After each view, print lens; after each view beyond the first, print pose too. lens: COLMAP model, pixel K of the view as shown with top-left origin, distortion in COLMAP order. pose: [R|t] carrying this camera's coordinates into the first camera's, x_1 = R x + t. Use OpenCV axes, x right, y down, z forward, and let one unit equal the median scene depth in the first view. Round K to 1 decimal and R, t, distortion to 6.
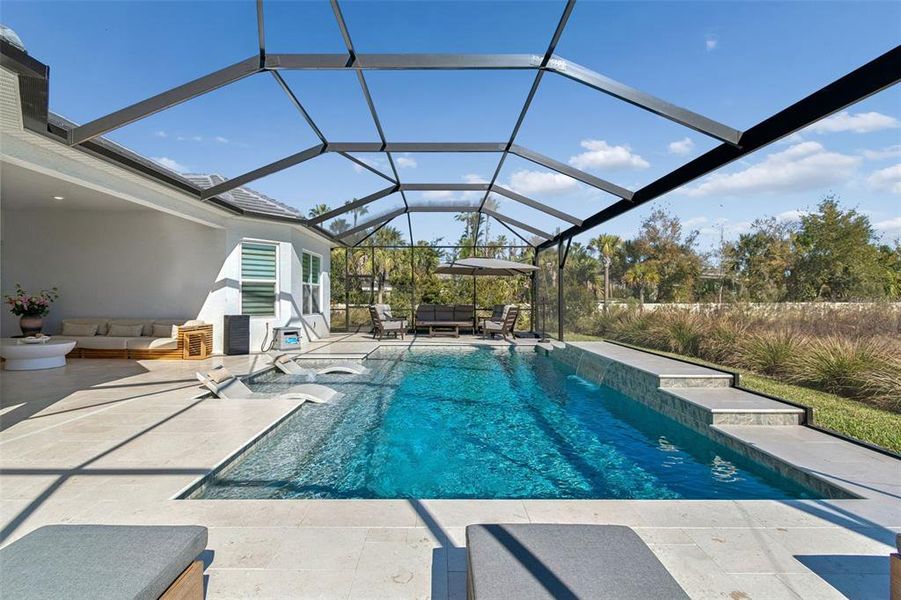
lens RADIAL K [[405.6, 0, 441.4], [0, 405.6, 297.8], [0, 0, 1]] dist [0.003164, 0.000270]
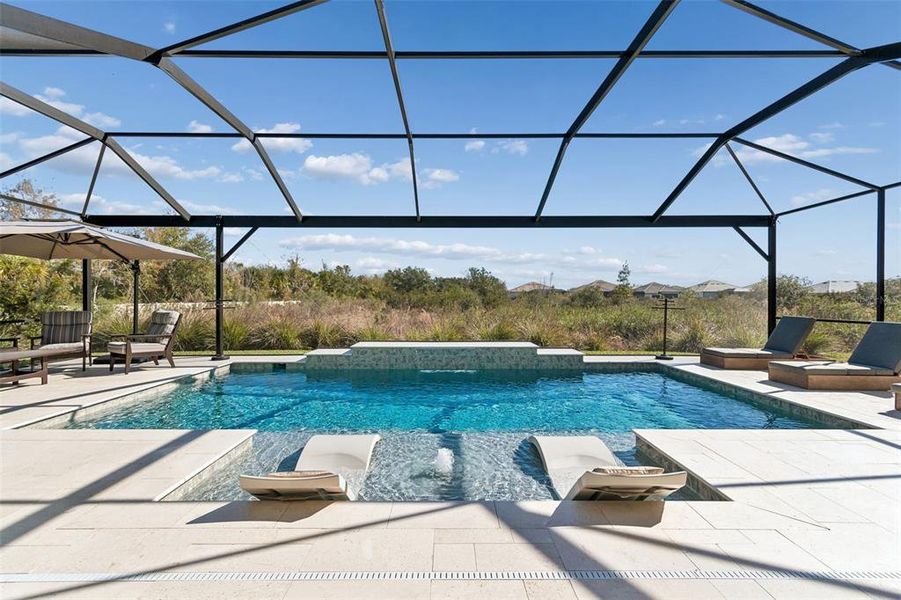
lens RADIAL K [[397.0, 0, 444.6], [0, 397.0, 301.6], [0, 0, 1]] dist [0.000667, 0.000068]
pose [[0.005044, -0.005830, 0.999970, -0.462106], [-0.003648, 0.999976, 0.005848, -0.002146], [-0.999981, -0.003677, 0.005022, 0.565744]]
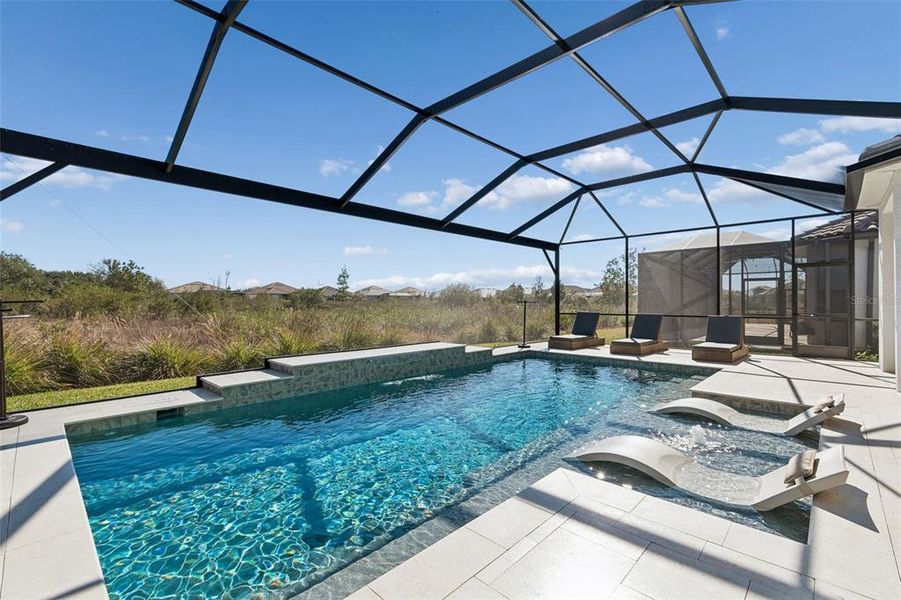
lens RADIAL K [[398.4, 0, 453.6], [0, 398.4, 302.1], [0, 0, 1]] dist [0.001046, -0.000259]
pose [[-0.723520, 0.000049, 0.690304, -0.262279], [-0.001878, 0.999996, -0.002040, 0.002175], [-0.690301, -0.002772, -0.723517, 0.946796]]
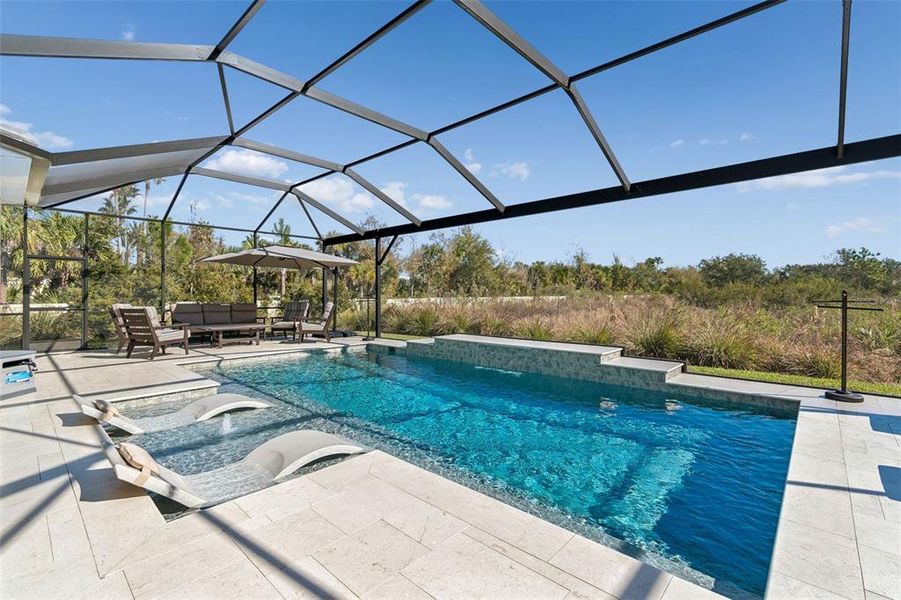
lens RADIAL K [[399.8, 0, 459.6], [0, 399.8, 287.2], [0, 0, 1]] dist [0.001950, 0.000179]
pose [[0.669979, 0.012628, 0.742272, -0.301835], [-0.000689, 0.999865, -0.016389, -0.001274], [-0.742379, 0.010469, 0.669898, 0.191787]]
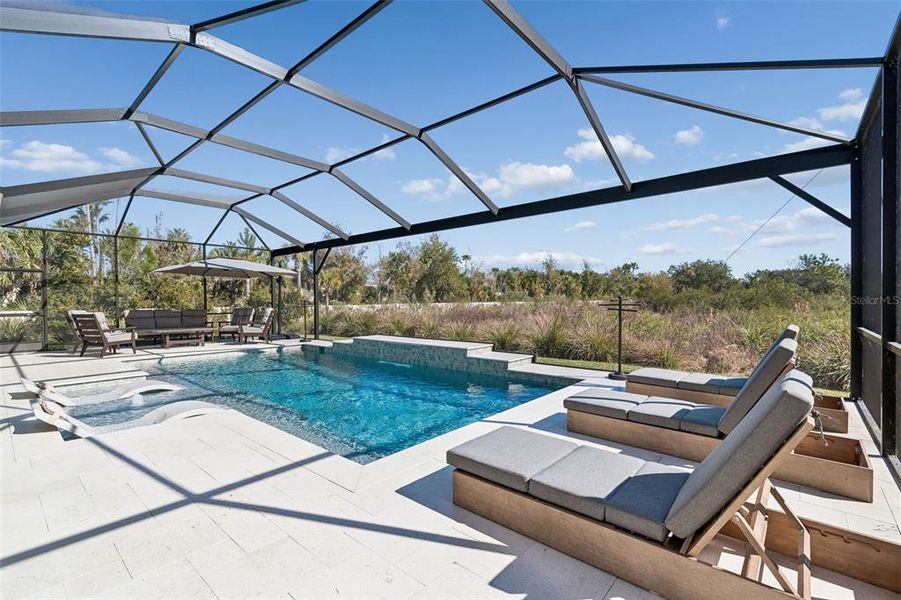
lens RADIAL K [[398.4, 0, 453.6], [0, 398.4, 302.1], [0, 0, 1]] dist [0.001046, -0.000259]
pose [[0.651660, -0.007520, 0.758474, -0.289804], [0.003842, 0.999971, 0.006613, -0.001751], [-0.758502, -0.001396, 0.651669, 0.000248]]
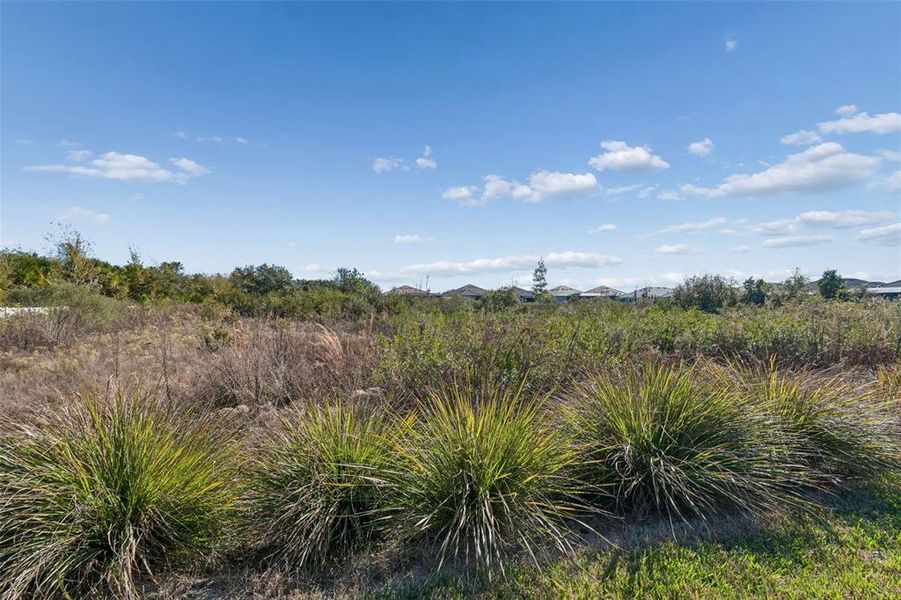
lens RADIAL K [[398.4, 0, 453.6], [0, 398.4, 302.1], [0, 0, 1]] dist [0.001046, -0.000259]
pose [[-0.342997, 0.005163, 0.939322, 0.370832], [0.001317, 0.999987, -0.005016, 0.009178], [-0.939336, -0.000483, -0.342999, 0.659036]]
